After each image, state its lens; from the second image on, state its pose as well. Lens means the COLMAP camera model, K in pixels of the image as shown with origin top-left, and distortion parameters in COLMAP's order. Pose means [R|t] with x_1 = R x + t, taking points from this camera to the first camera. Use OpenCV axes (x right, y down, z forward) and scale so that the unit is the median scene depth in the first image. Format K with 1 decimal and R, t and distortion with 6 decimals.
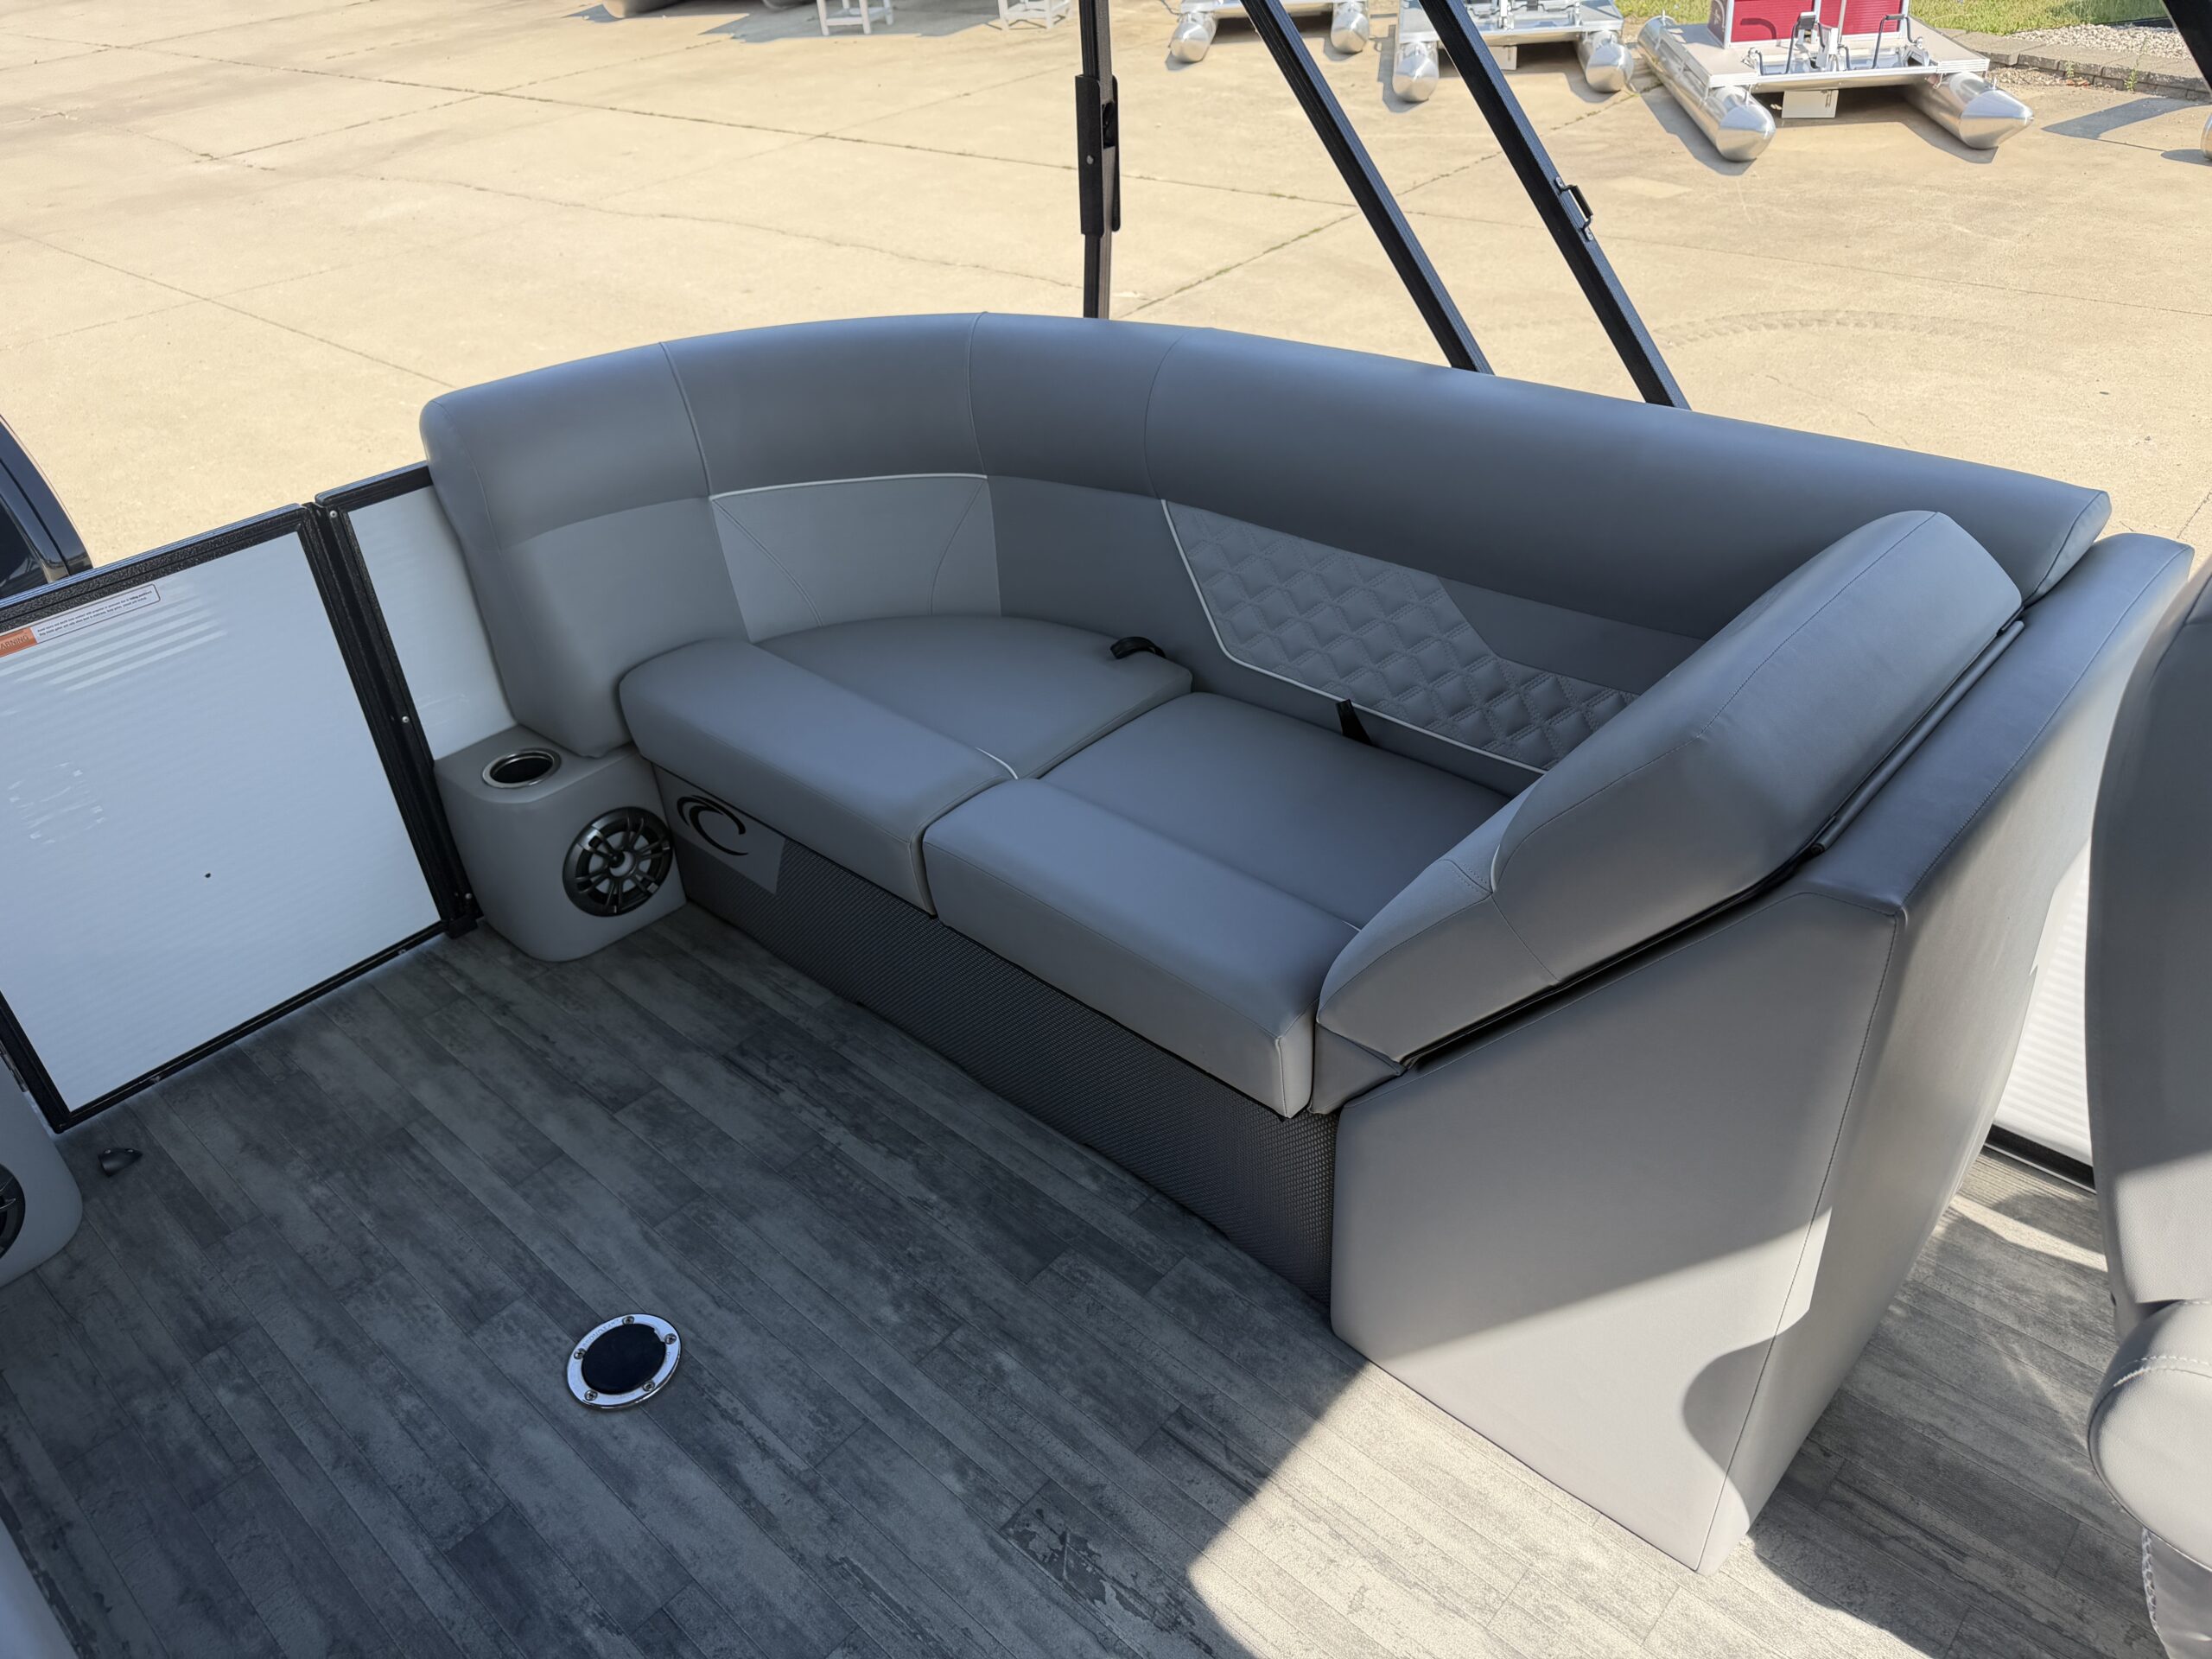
lens RADIAL K [[1539.3, 0, 1118.0], [0, 1539.3, 823.0], [0, 0, 1]] dist [0.031011, -0.052668]
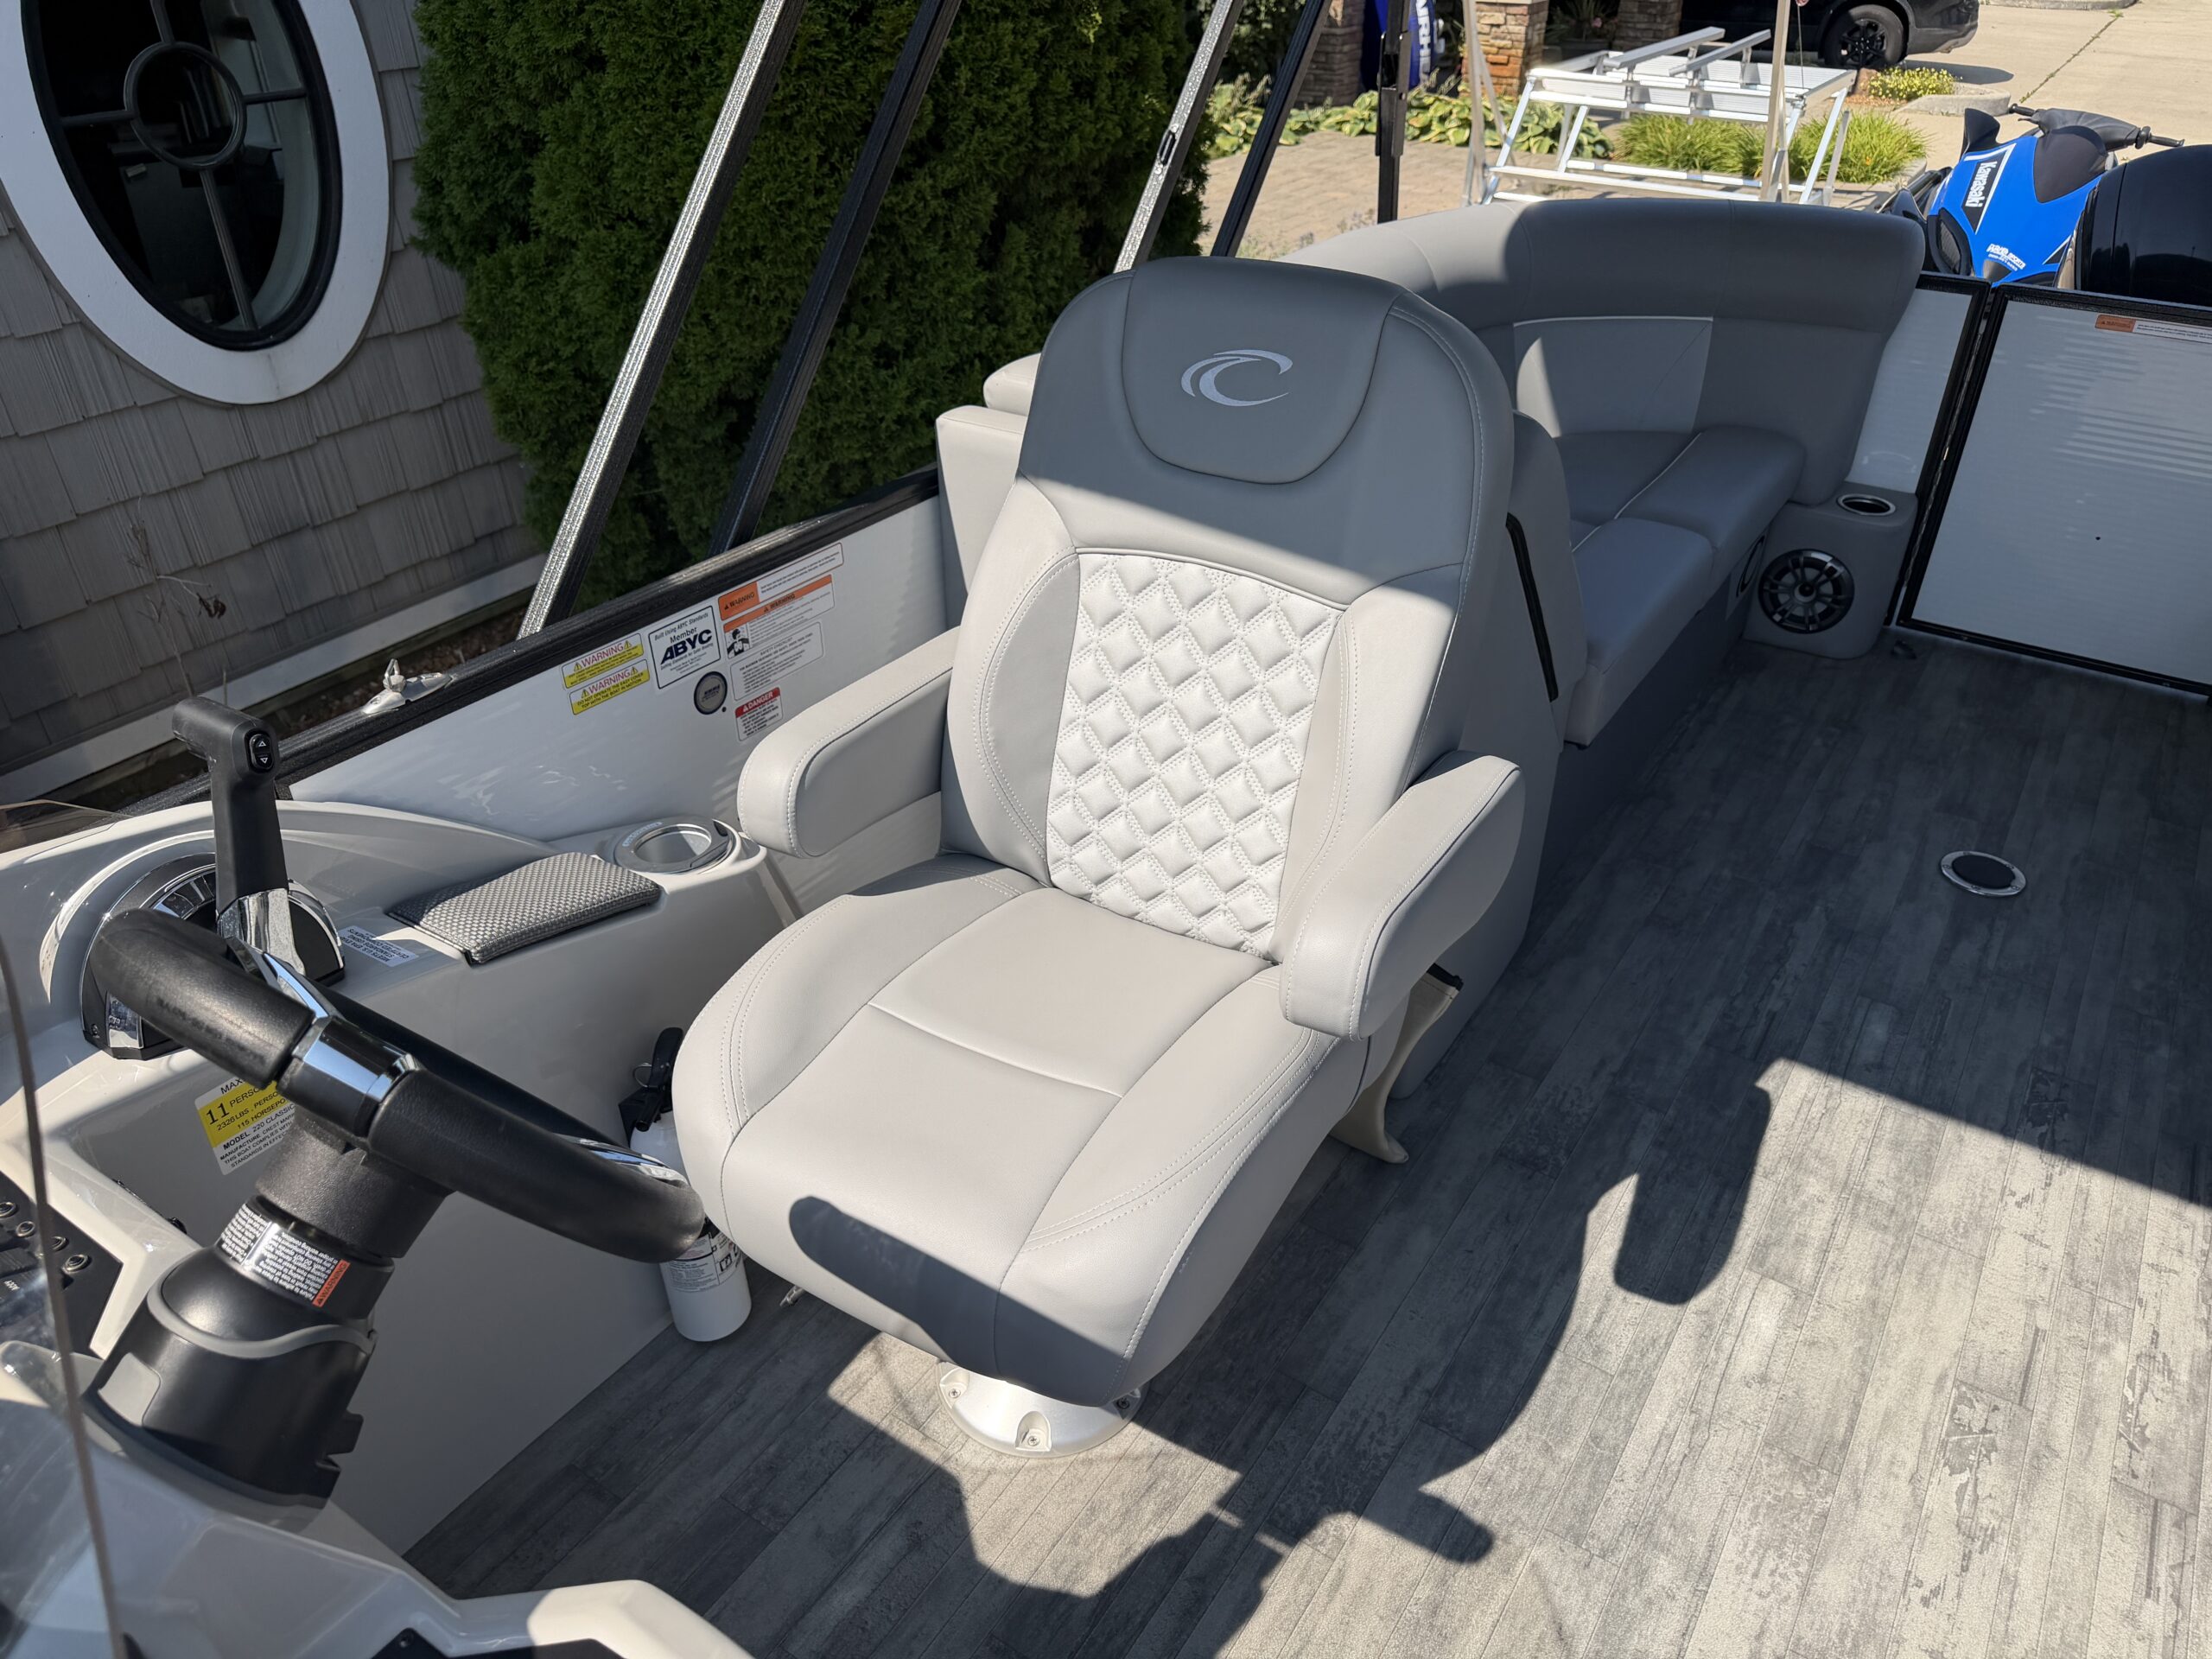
lens RADIAL K [[1539.3, 0, 1118.0], [0, 1539.3, 823.0], [0, 0, 1]] dist [0.031011, -0.052668]
pose [[0.149889, 0.575653, -0.803839, 0.622173], [-0.567306, 0.715944, 0.406925, 0.173791], [0.809751, 0.395029, 0.433884, -0.252061]]
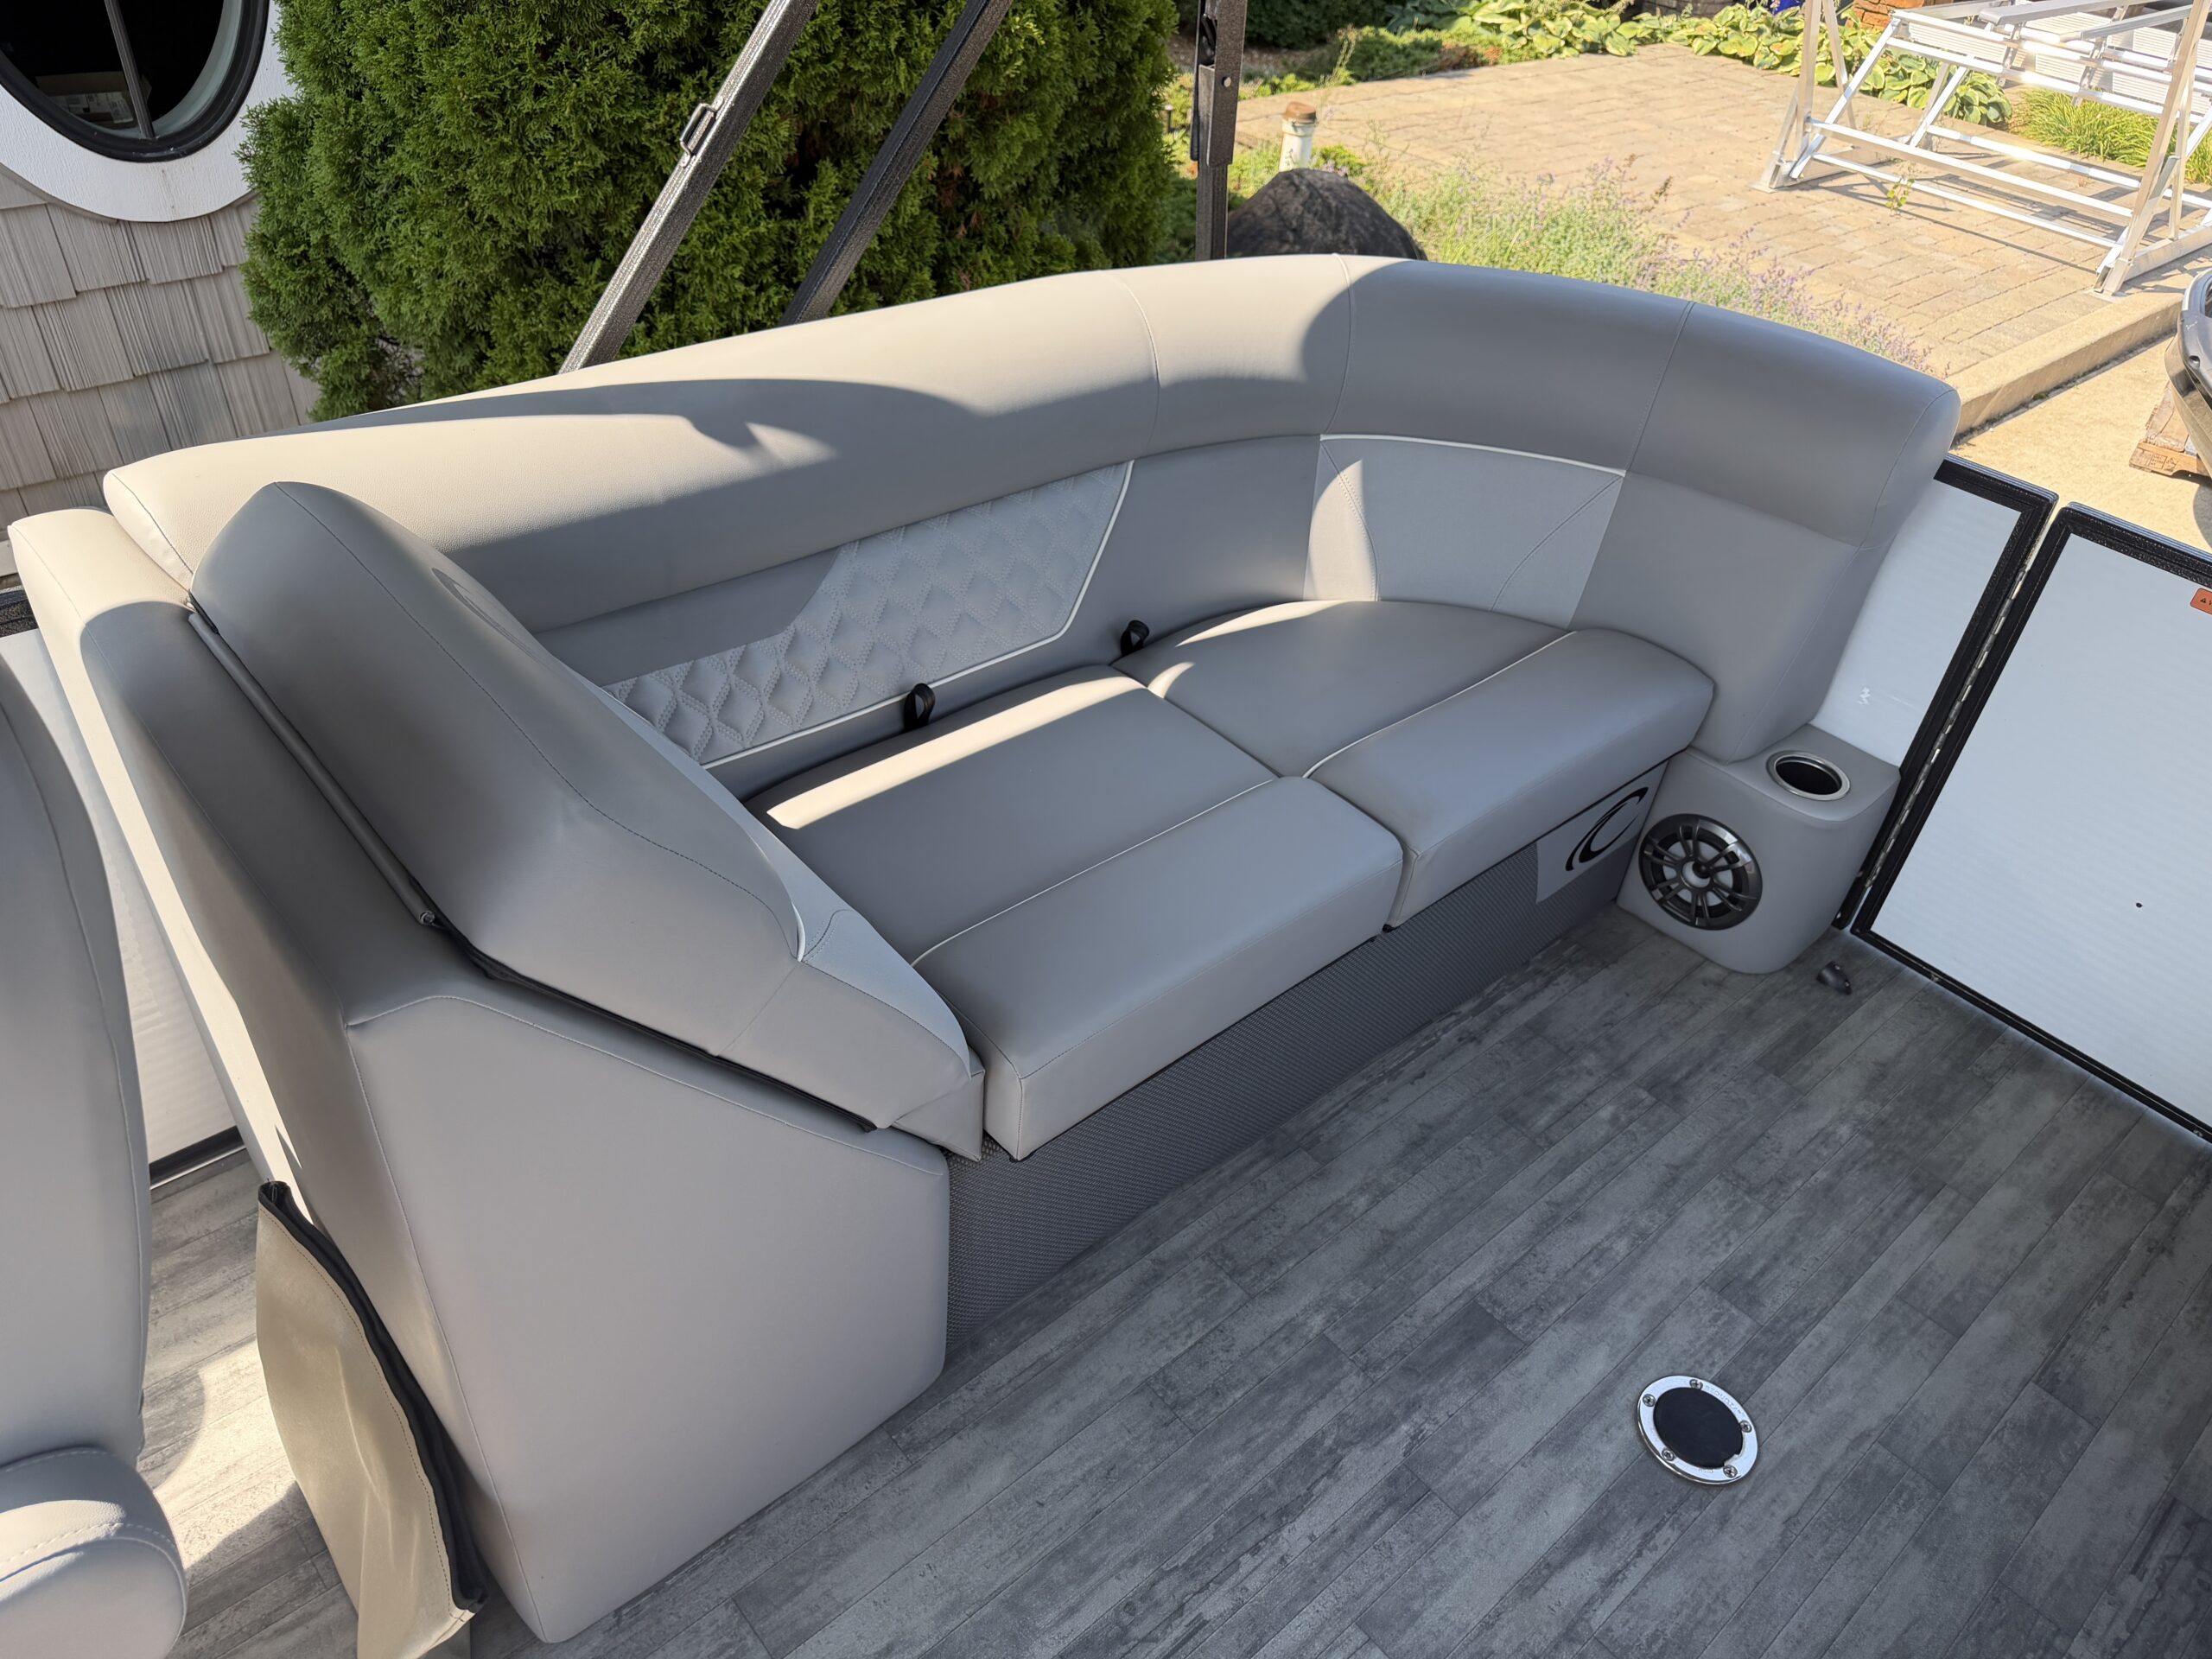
lens RADIAL K [[1573.0, 0, 1094.3], [0, 1573.0, 835.1], [0, 0, 1]] dist [-0.006060, 0.000449]
pose [[-0.111878, 0.643681, -0.757072, 0.191978], [-0.621462, 0.549165, 0.558751, -0.140482], [0.775415, 0.533003, 0.338584, 0.192196]]
